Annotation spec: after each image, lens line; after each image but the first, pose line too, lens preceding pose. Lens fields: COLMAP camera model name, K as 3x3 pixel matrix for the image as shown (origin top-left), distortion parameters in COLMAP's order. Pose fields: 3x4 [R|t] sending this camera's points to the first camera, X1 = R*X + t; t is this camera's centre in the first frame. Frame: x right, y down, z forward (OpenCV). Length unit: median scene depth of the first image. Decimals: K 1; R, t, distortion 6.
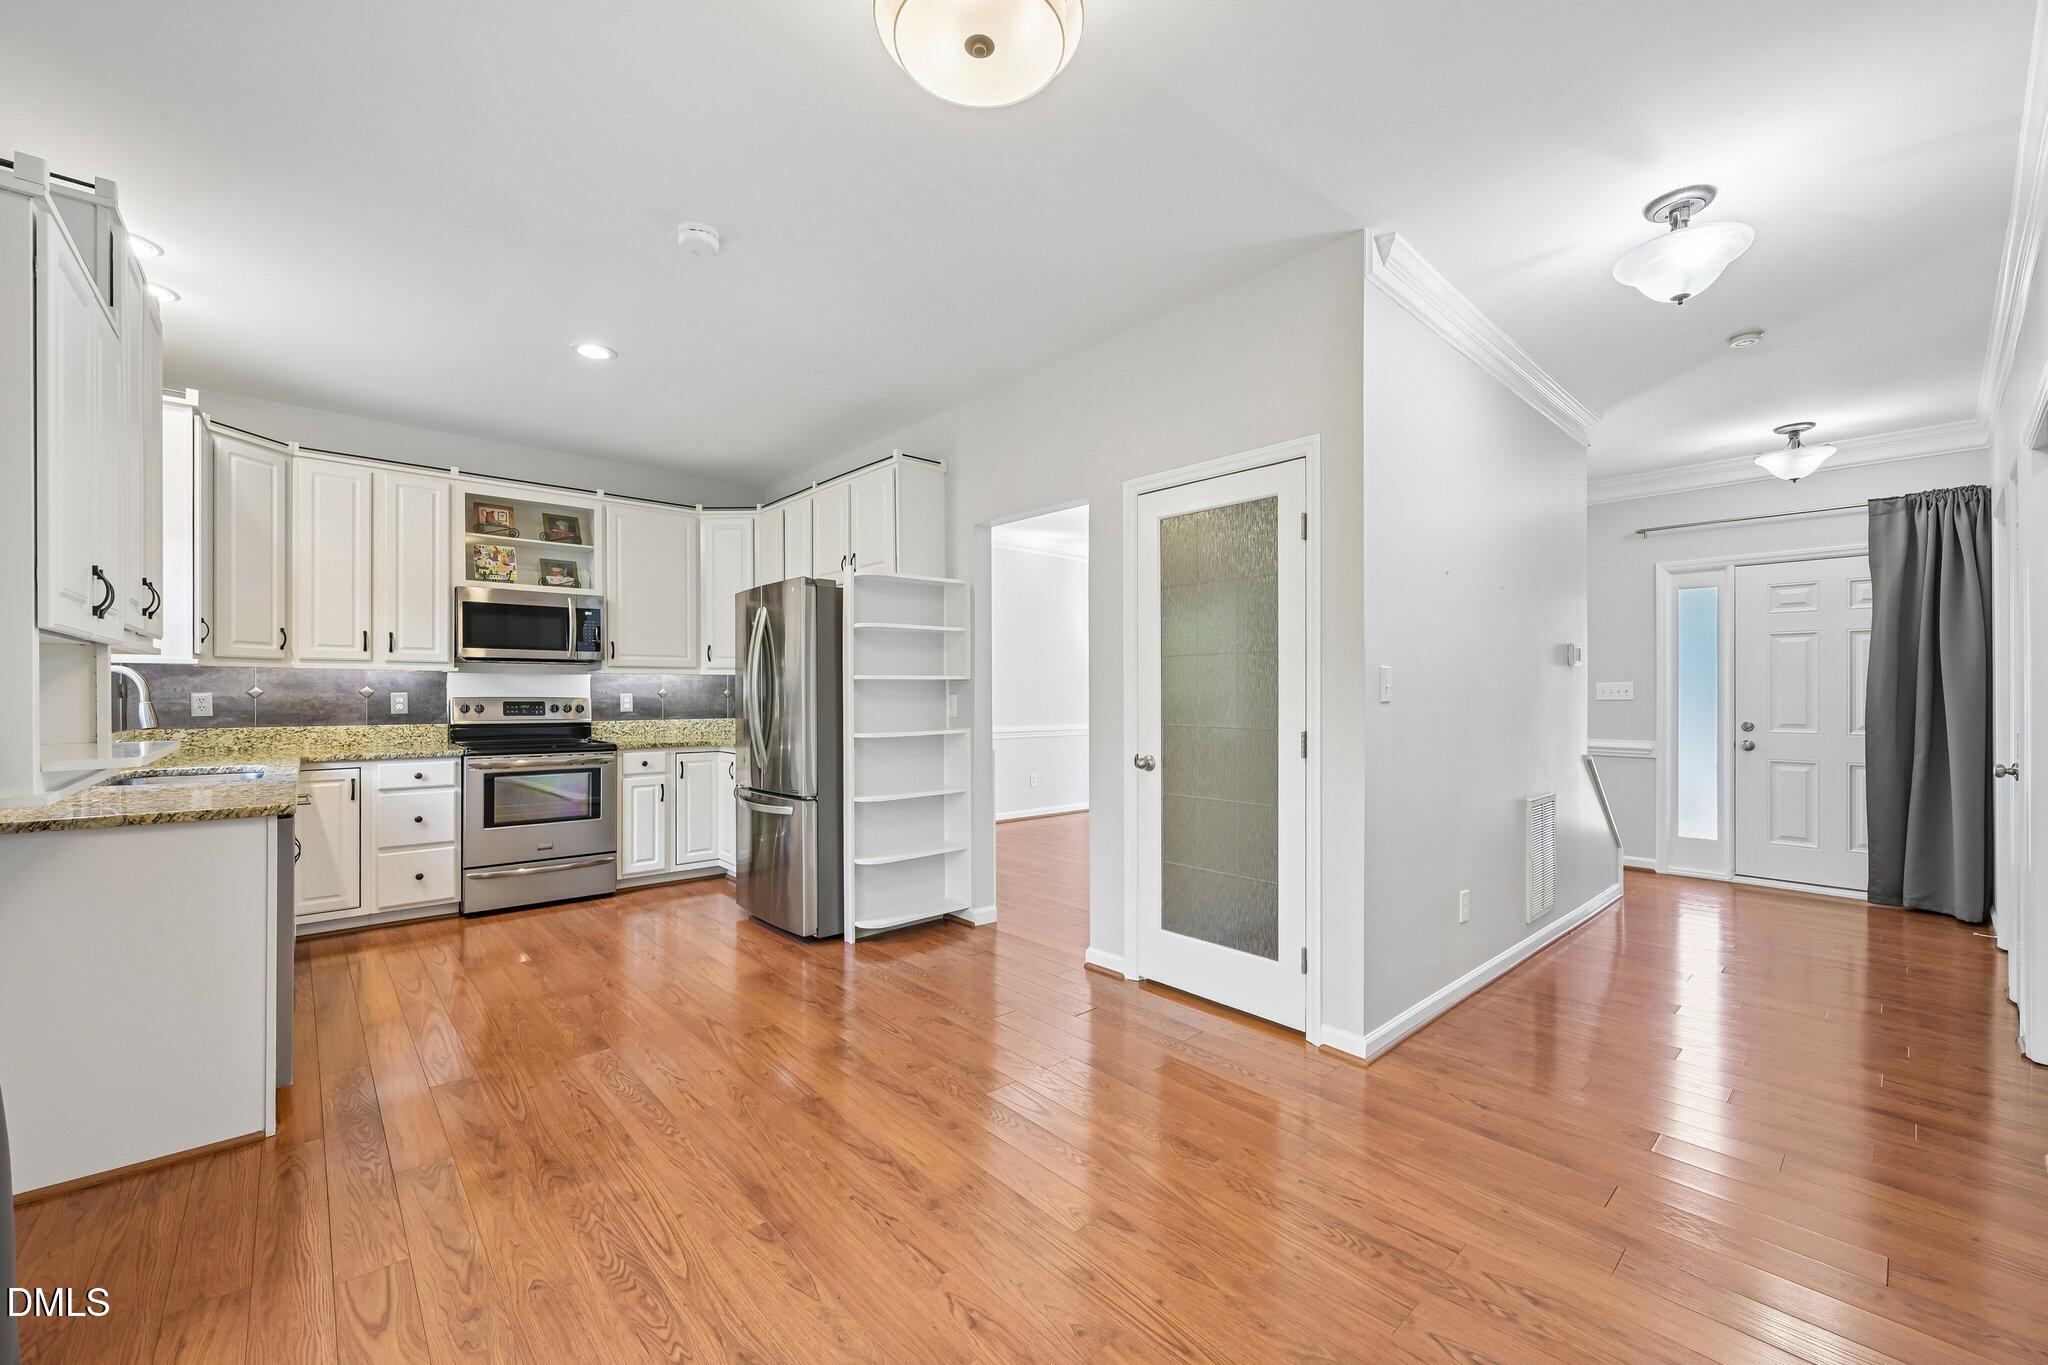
lens RADIAL K [[800.1, 0, 1013.6], [0, 800.1, 695.5], [0, 0, 1]] dist [-0.003489, -0.000708]
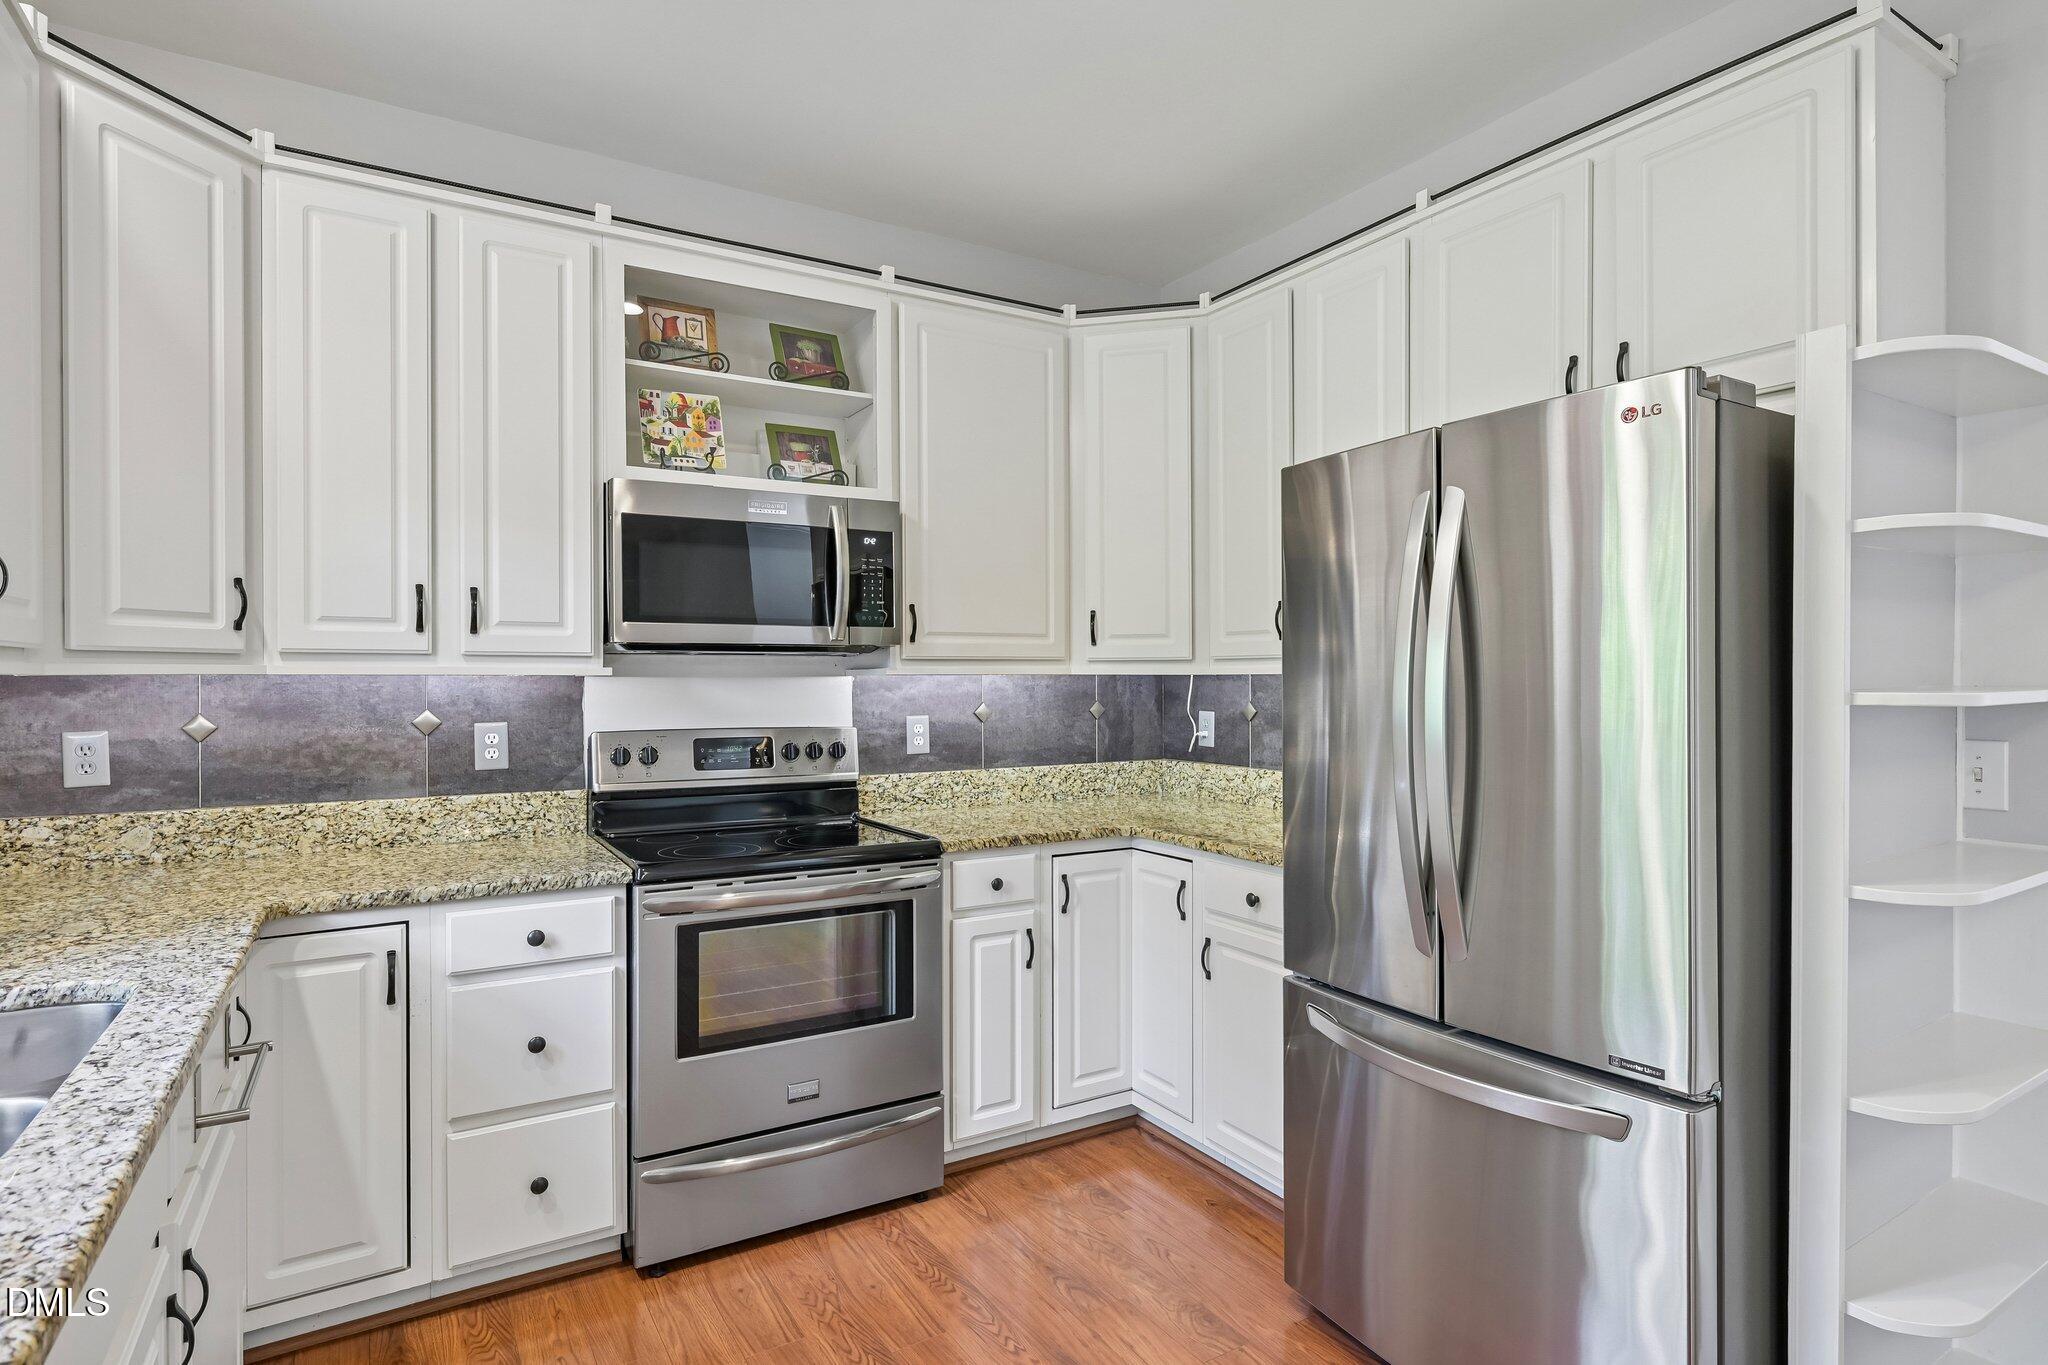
lens RADIAL K [[1056.9, 0, 1021.8], [0, 1056.9, 687.0], [0, 0, 1]] dist [-0.004574, 0.002168]
pose [[0.983031, -0.002896, -0.183417, -0.373300], [0.003518, 0.999989, 0.003065, -0.025391], [0.183407, -0.003658, 0.983030, 0.478677]]
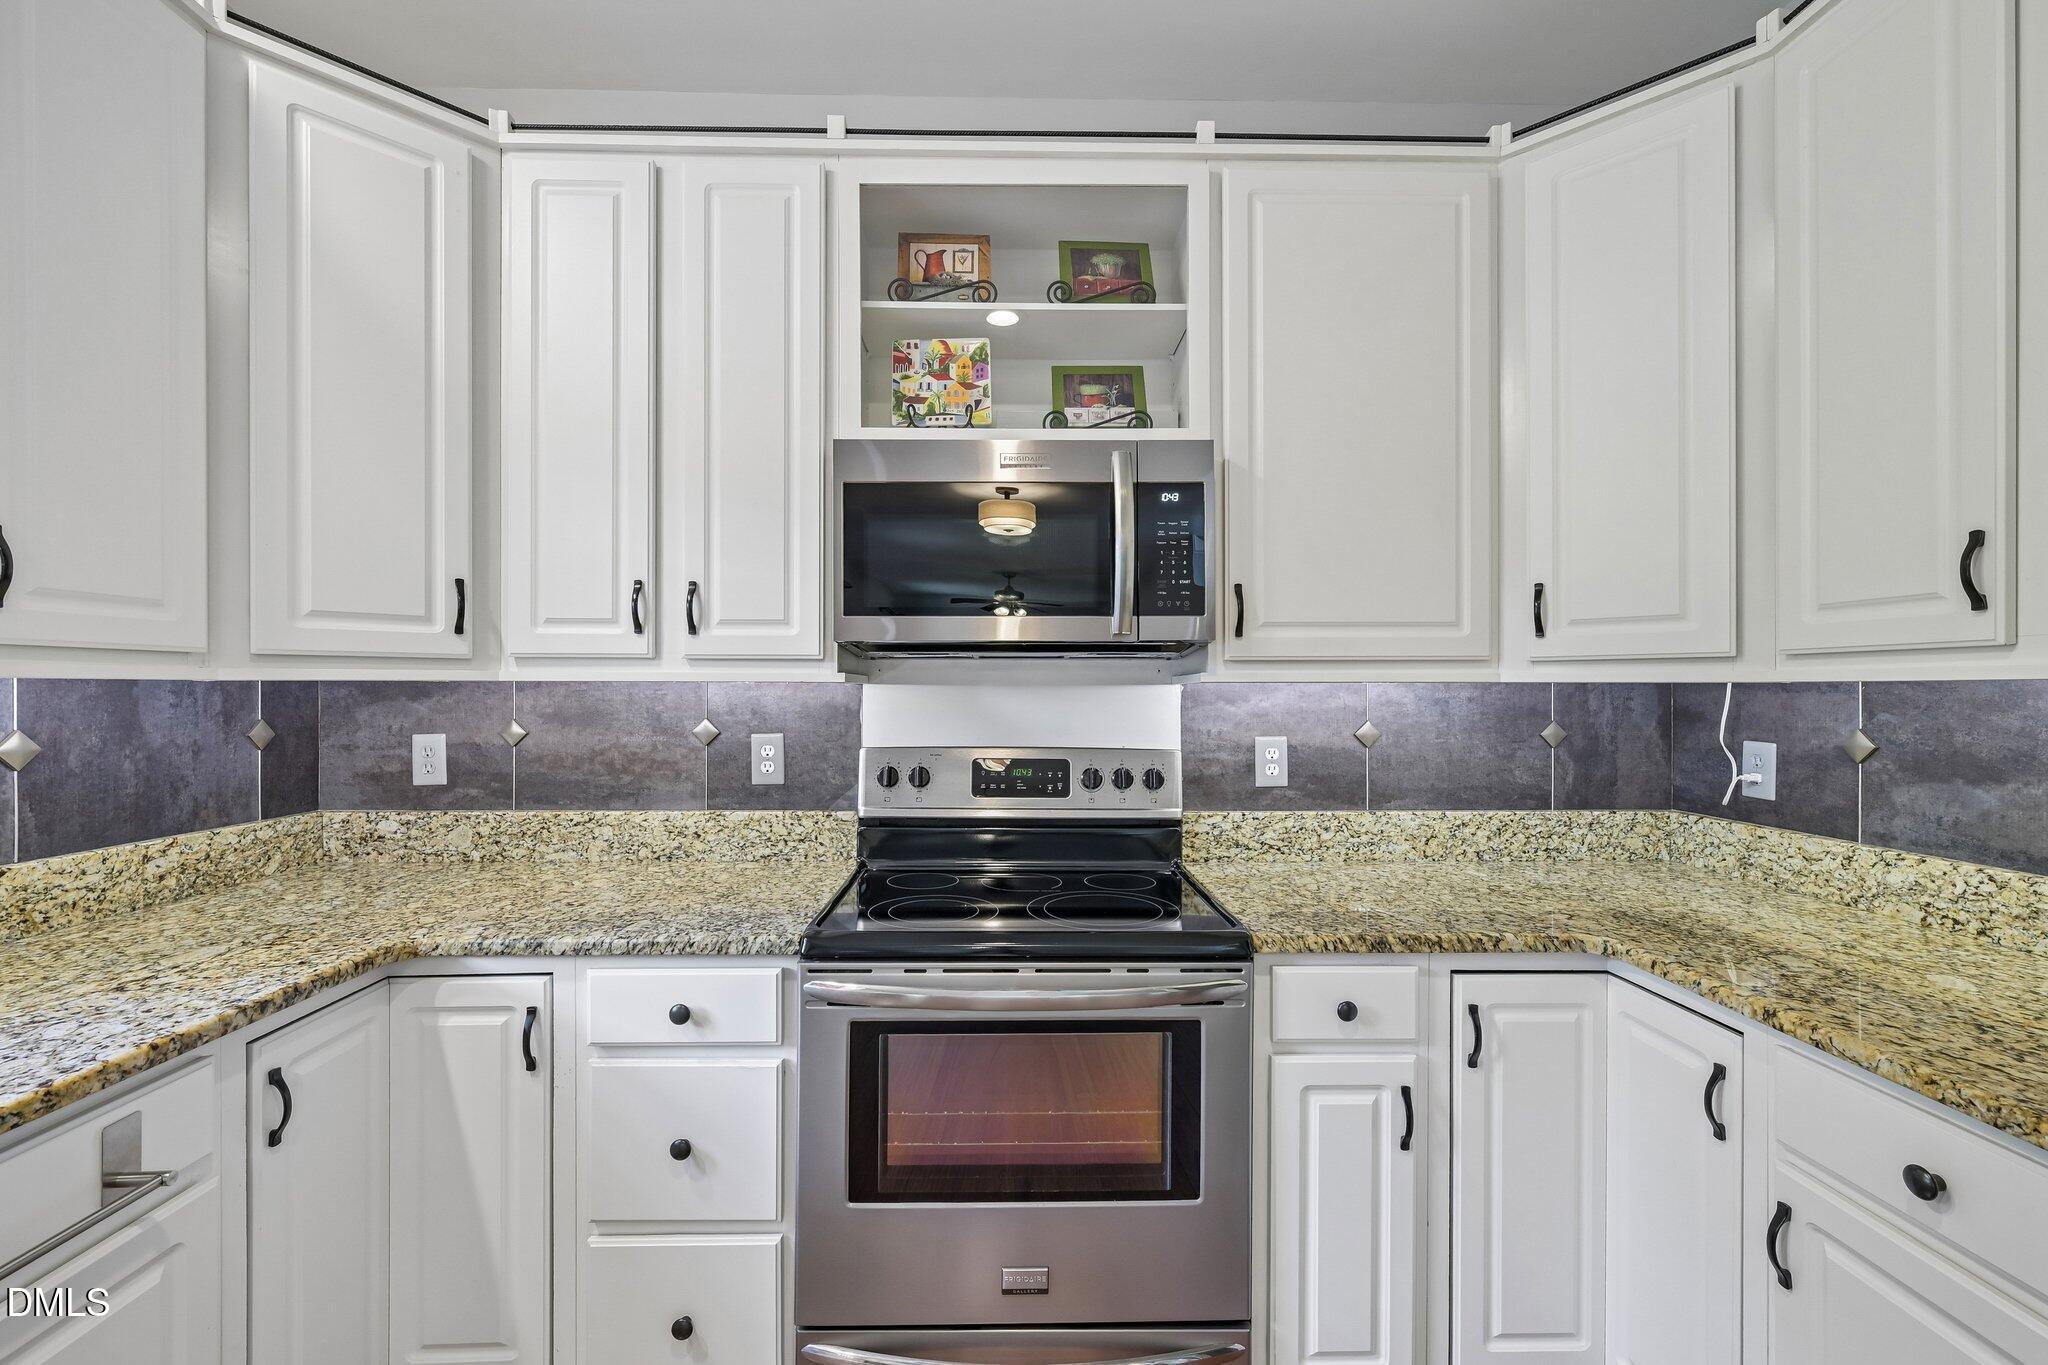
lens RADIAL K [[846.7, 0, 1020.3], [0, 846.7, 692.1], [0, 0, 1]] dist [-0.001907, 0.000247]
pose [[0.761456, 0.000359, -0.648216, -0.389841], [-0.002778, 0.999992, -0.002710, -0.025414], [0.648210, 0.003864, 0.761452, 0.766512]]
